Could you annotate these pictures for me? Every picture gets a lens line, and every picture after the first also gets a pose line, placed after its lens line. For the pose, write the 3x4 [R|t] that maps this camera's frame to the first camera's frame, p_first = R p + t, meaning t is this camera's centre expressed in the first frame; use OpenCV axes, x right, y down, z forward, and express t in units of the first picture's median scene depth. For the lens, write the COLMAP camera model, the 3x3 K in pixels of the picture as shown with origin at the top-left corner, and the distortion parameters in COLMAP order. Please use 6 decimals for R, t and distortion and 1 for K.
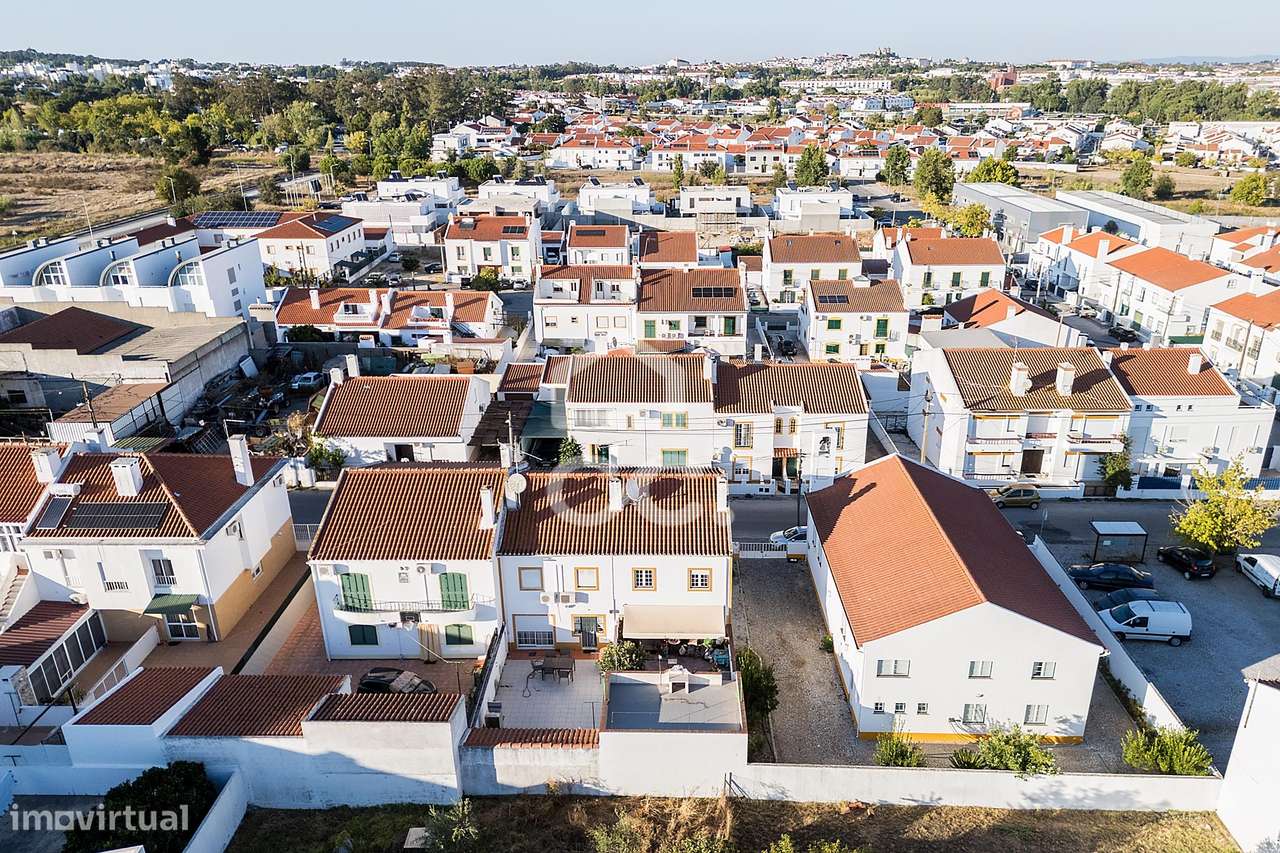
lens RADIAL K [[906.8, 0, 645.6], [0, 906.8, 462.5], [0, 0, 1]] dist [0.042085, -0.006107]
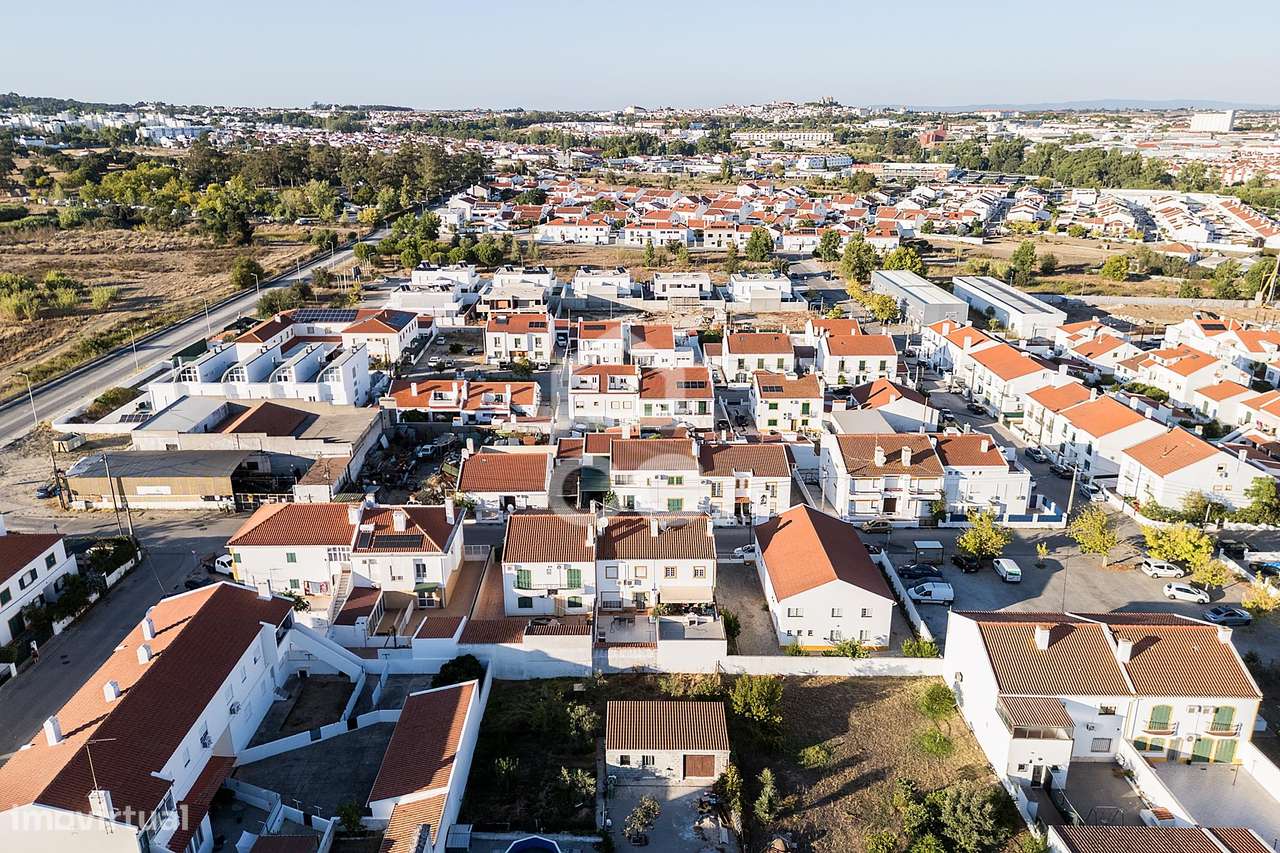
lens RADIAL K [[892.2, 0, 640.0], [0, 892.2, 426.5], [0, 0, 1]] dist [0.085797, -0.081447]
pose [[0.999130, -0.001836, 0.041661, -0.095498], [0.004610, 0.997769, -0.066606, -0.035558], [-0.041446, 0.066740, 0.996909, -0.601989]]
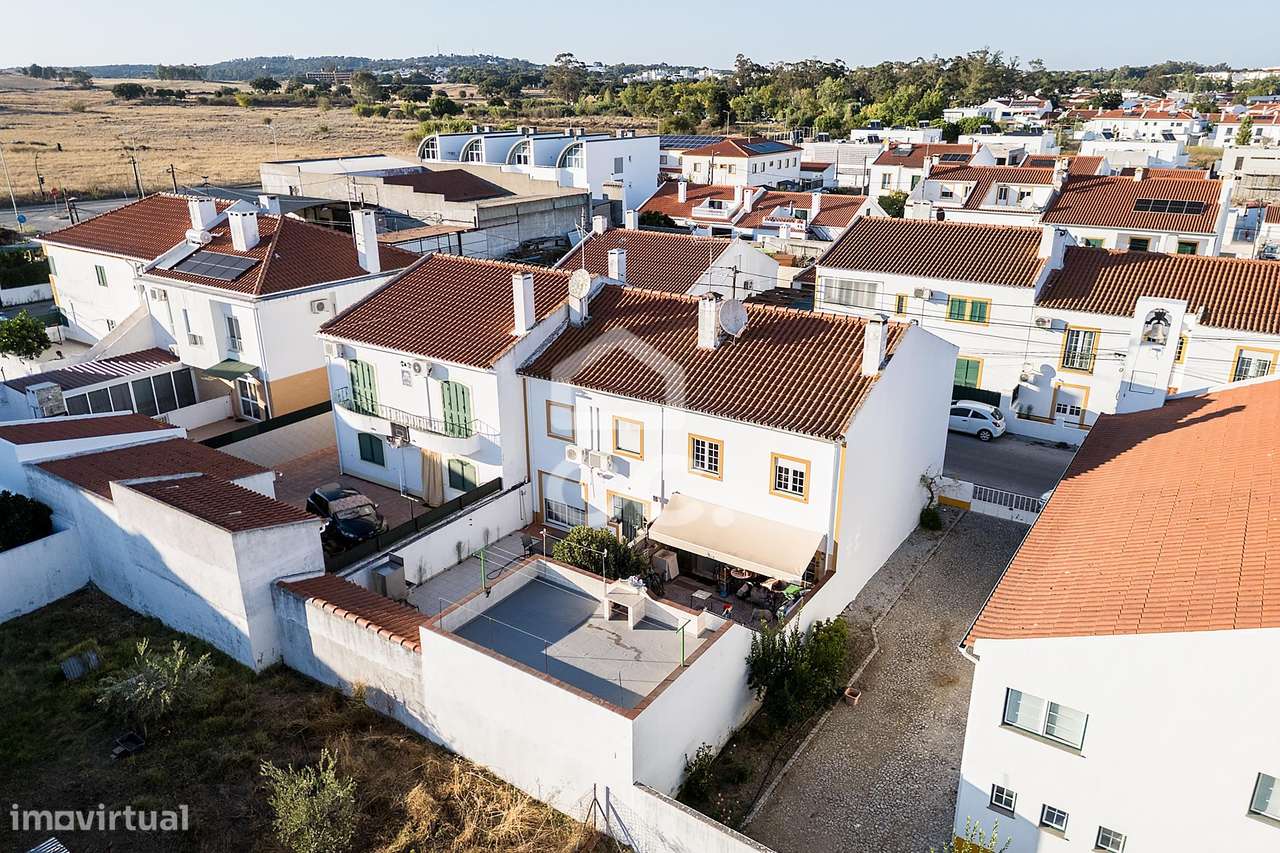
lens RADIAL K [[876.9, 0, 640.4], [0, 876.9, 447.5], [0, 0, 1]] dist [0.078887, -0.078789]
pose [[0.836275, 0.204883, -0.508593, 0.171620], [-0.212951, 0.976113, 0.043066, 0.070215], [0.505268, 0.072290, 0.859929, 0.308368]]
